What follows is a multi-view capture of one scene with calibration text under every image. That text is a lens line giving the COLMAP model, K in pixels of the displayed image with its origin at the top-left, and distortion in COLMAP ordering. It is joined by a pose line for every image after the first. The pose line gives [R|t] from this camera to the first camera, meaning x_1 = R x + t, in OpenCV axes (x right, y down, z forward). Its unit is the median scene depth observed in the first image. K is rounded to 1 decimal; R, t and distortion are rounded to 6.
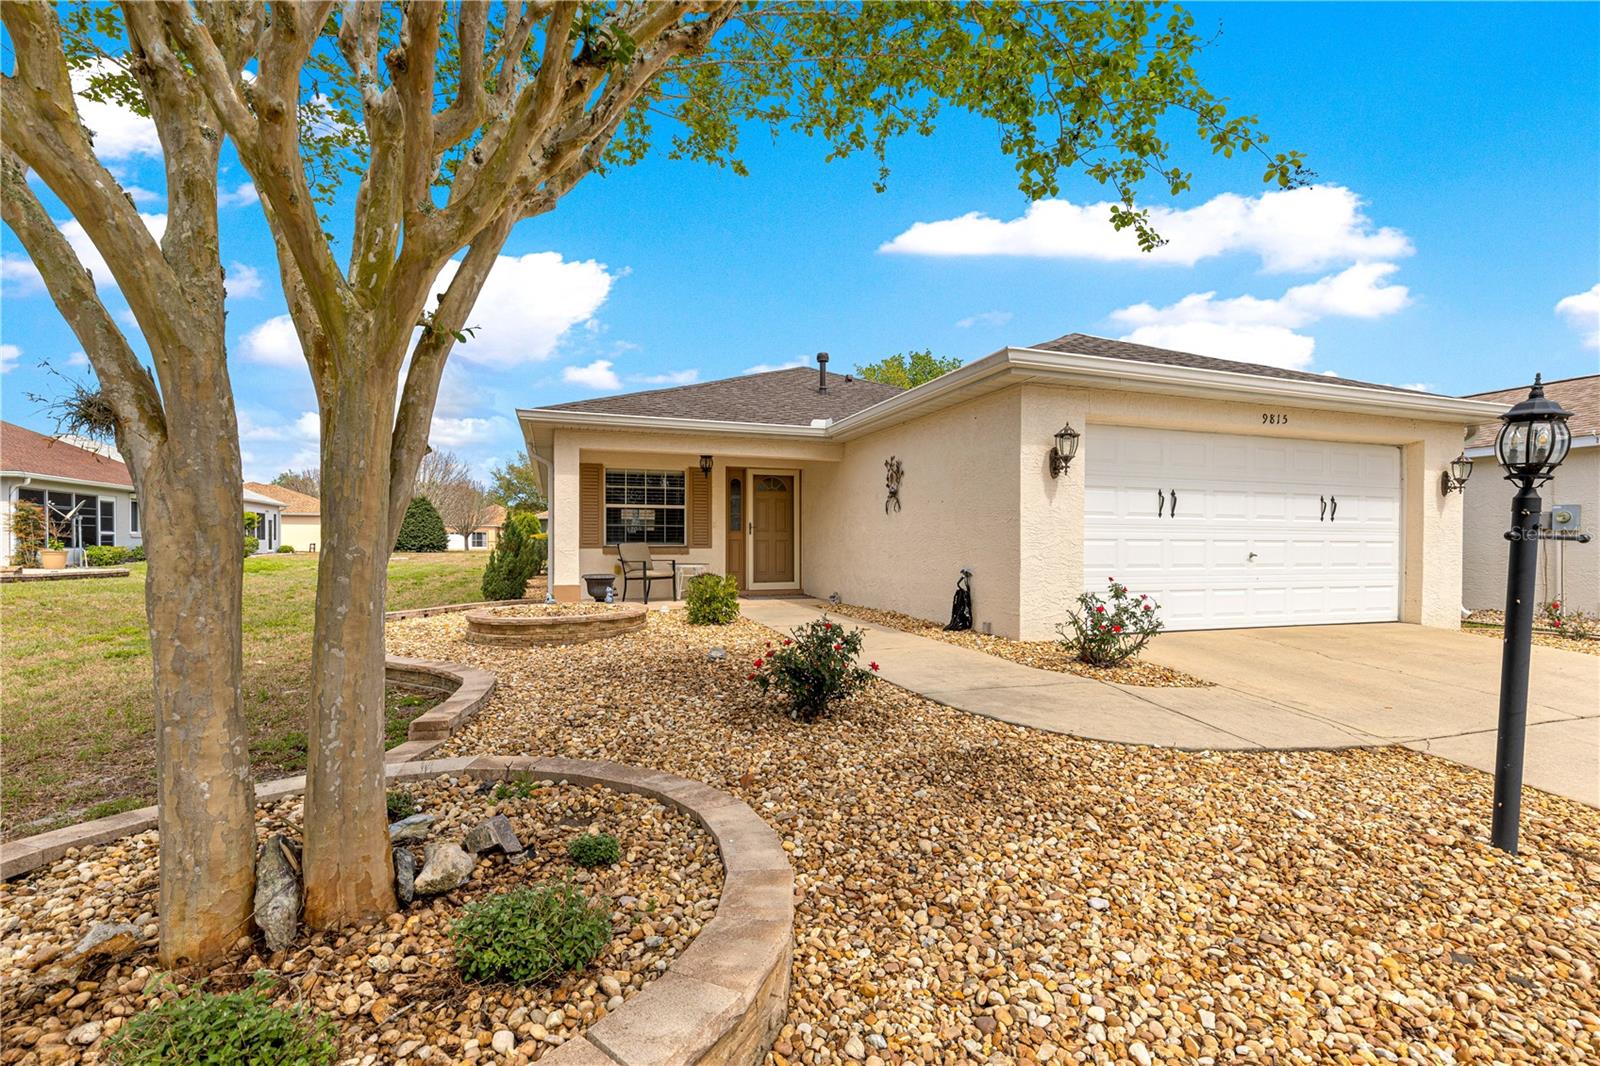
lens RADIAL K [[745.2, 0, 808.0], [0, 745.2, 548.9], [0, 0, 1]] dist [0.009069, -0.001569]
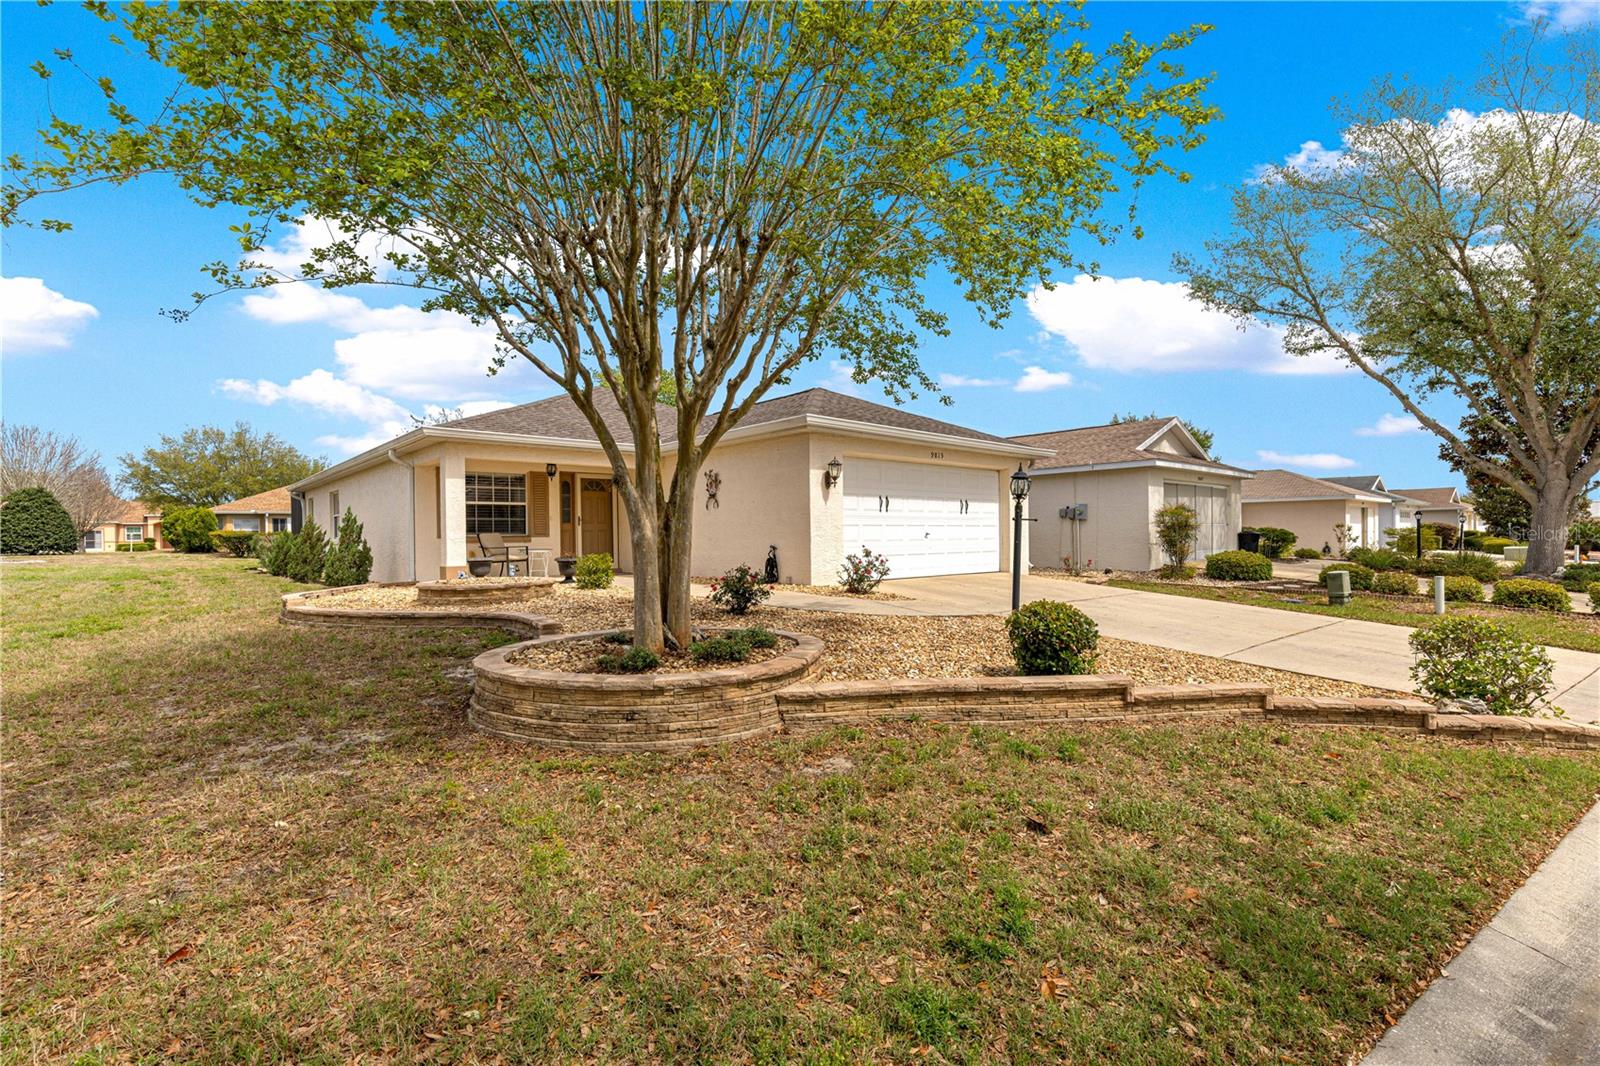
lens RADIAL K [[745.2, 0, 811.6], [0, 745.2, 537.8], [0, 0, 1]] dist [0.009069, -0.001569]
pose [[0.921404, -0.014922, 0.388319, -0.318771], [0.017474, 0.999843, -0.003042, 0.017940], [-0.388212, 0.009588, 0.921520, -0.478558]]
